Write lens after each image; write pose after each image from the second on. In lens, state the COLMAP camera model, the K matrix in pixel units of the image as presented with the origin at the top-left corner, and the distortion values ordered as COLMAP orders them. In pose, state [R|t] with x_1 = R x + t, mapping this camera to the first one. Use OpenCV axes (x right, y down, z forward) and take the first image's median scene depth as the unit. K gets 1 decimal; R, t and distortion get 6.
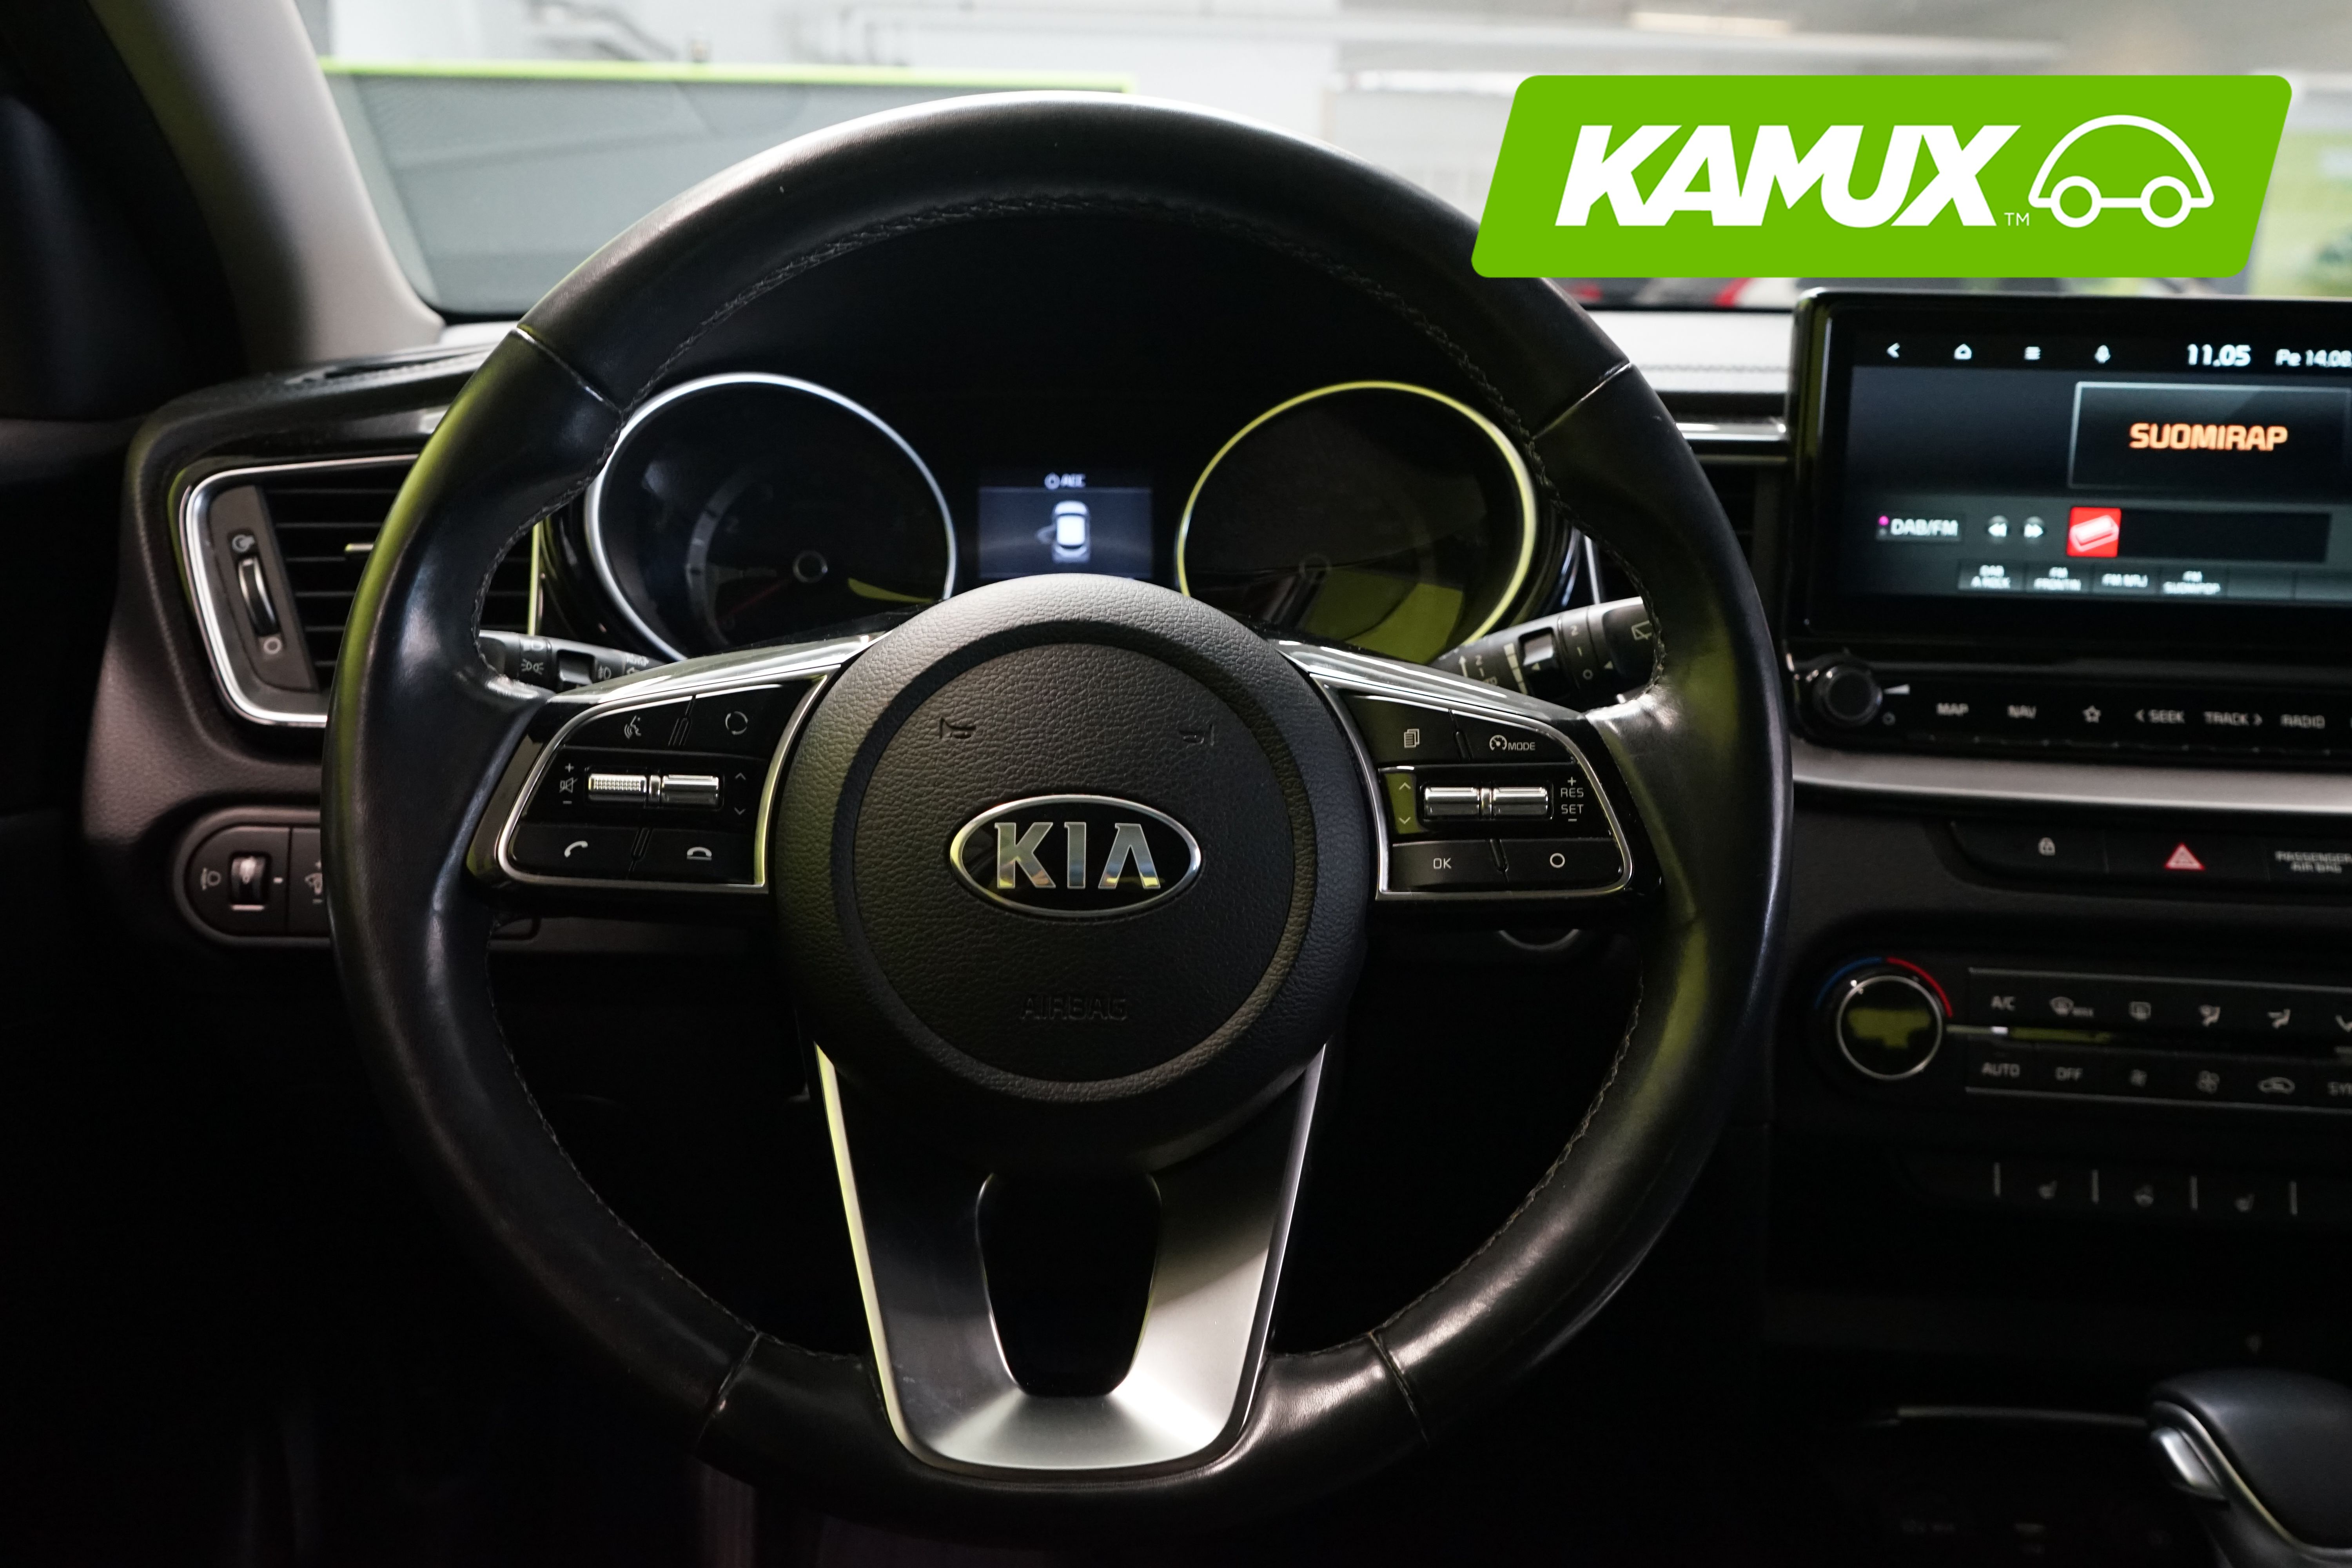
lens RADIAL K [[1873.1, 0, 1176.0], [0, 1873.1, 784.0], [0, 0, 1]] dist [-0.012923, 0.057313]
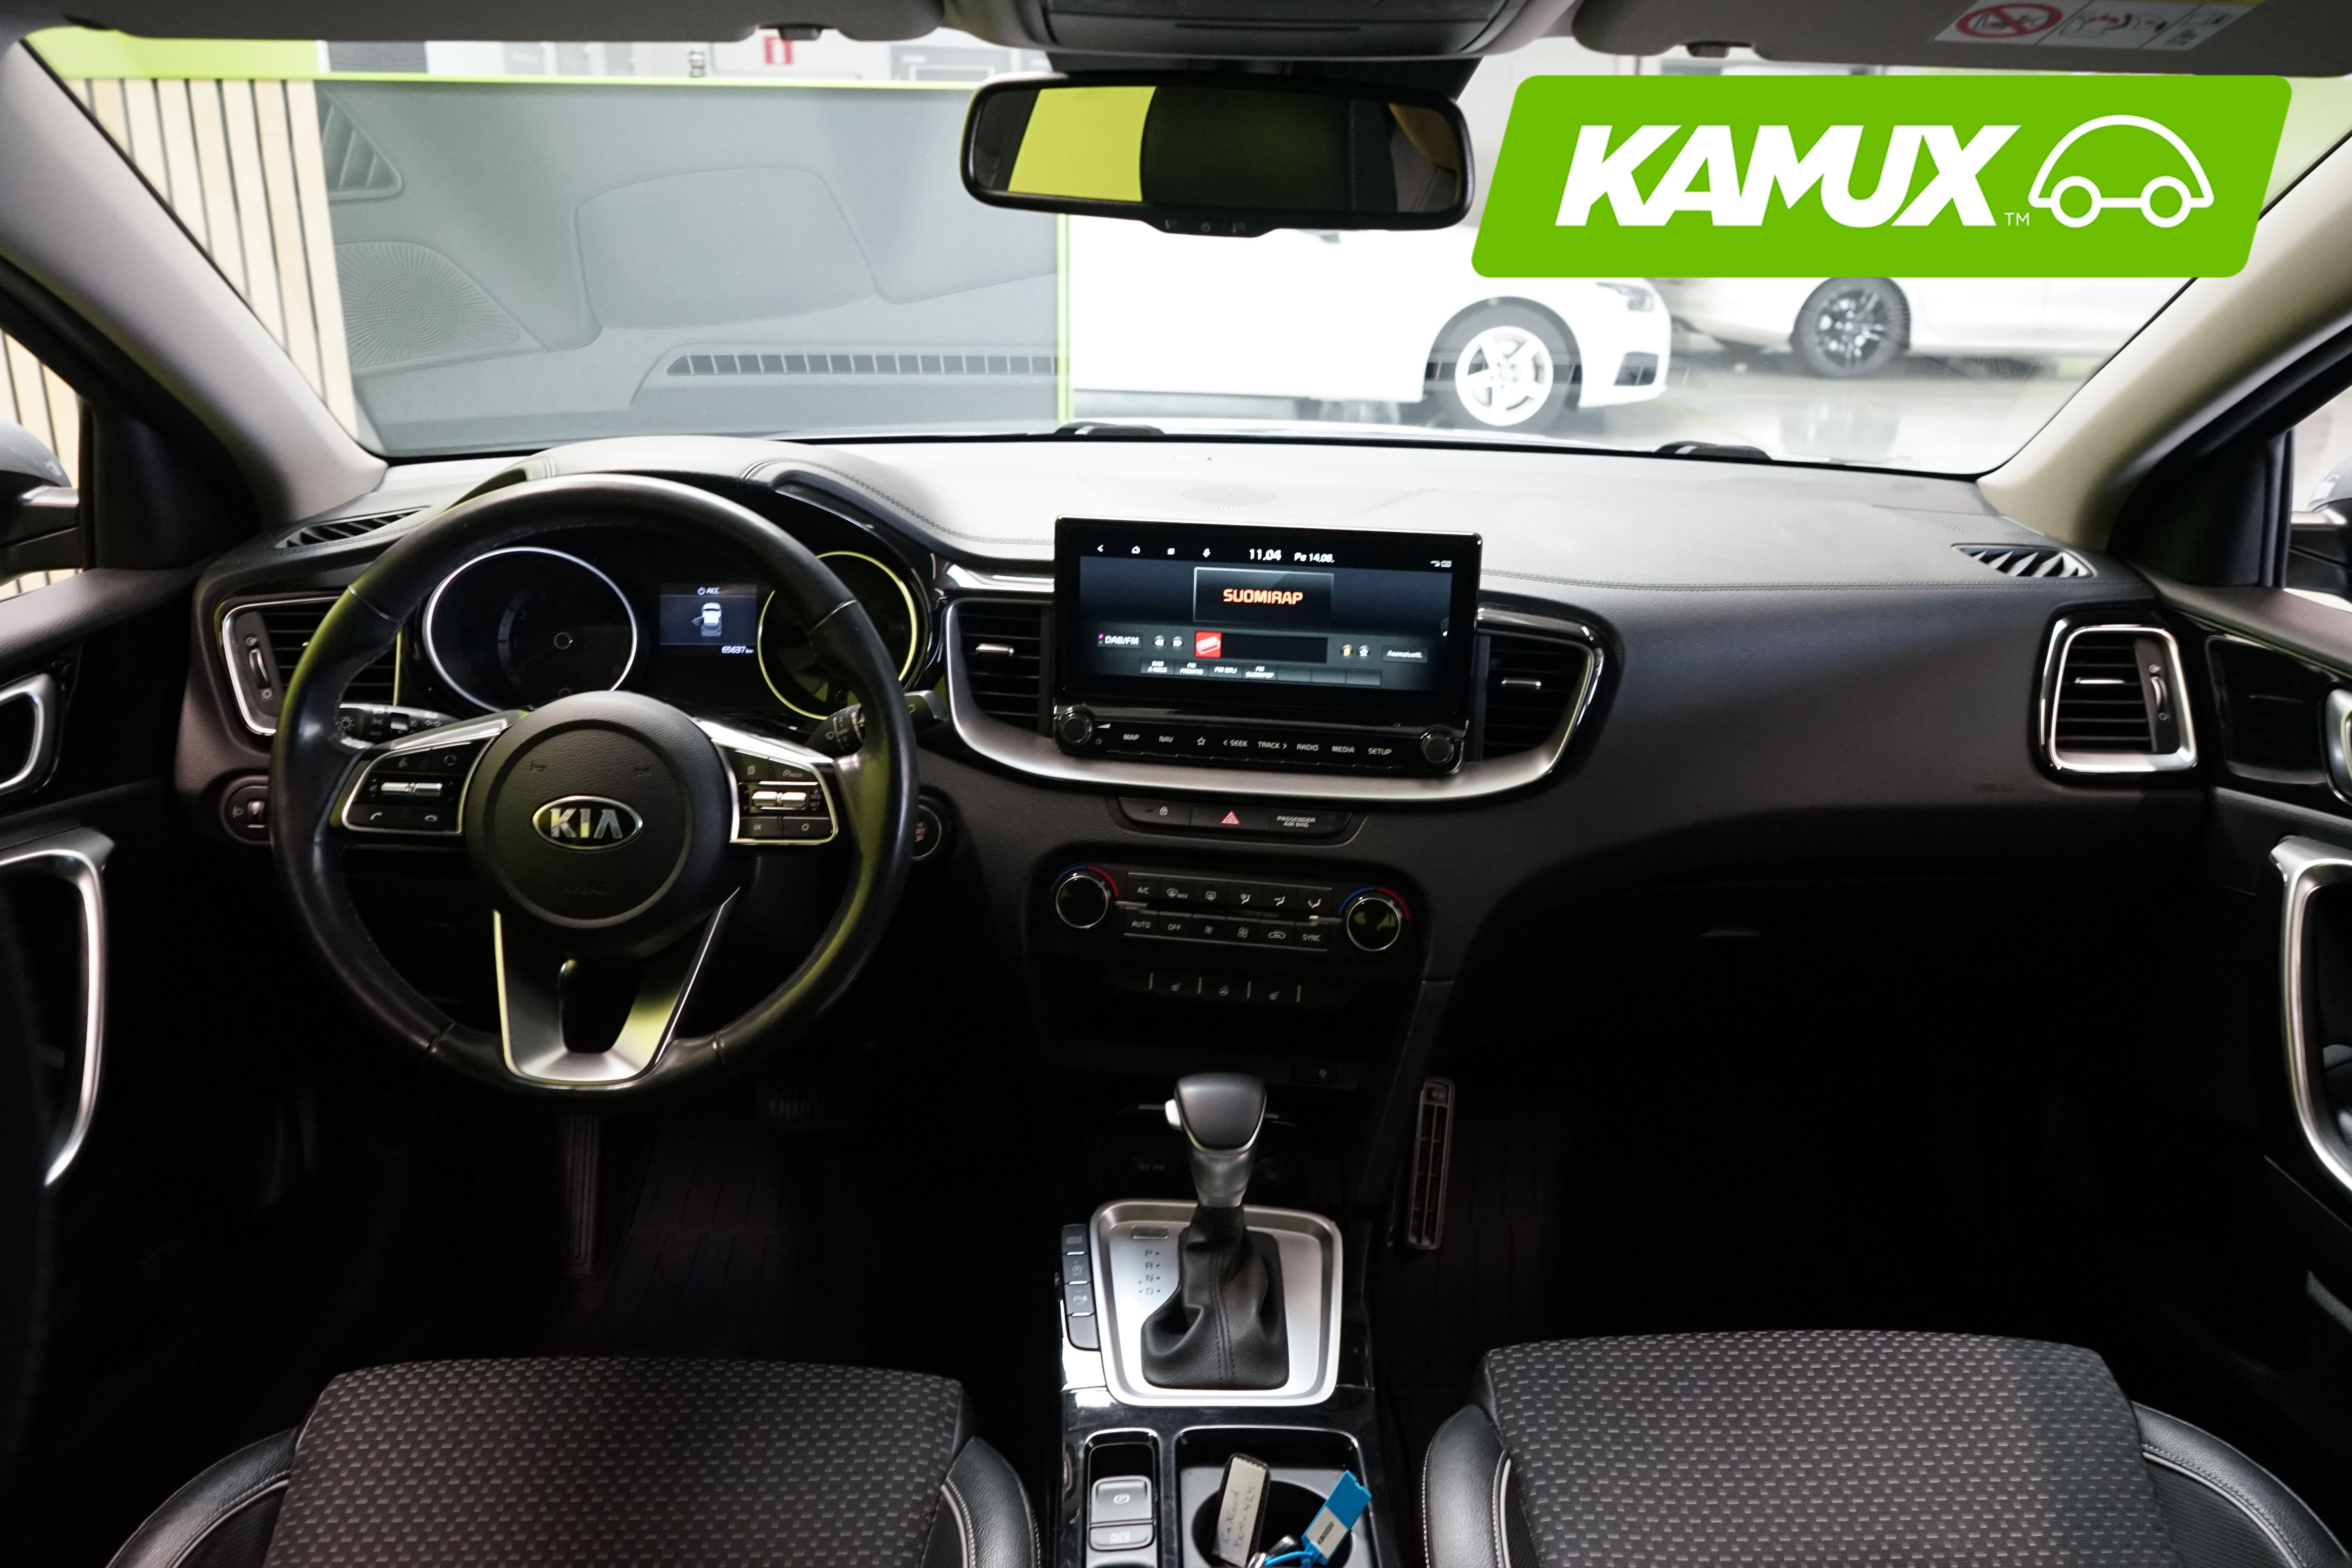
lens RADIAL K [[1906.8, 0, 1183.1], [0, 1906.8, 767.0], [0, 0, 1]] dist [0.053656, -0.004368]
pose [[0.997807, 0.017201, -0.063924, 0.606982], [-0.012609, 0.997357, 0.071549, -0.153030], [0.064986, -0.070586, 0.995387, -0.958454]]
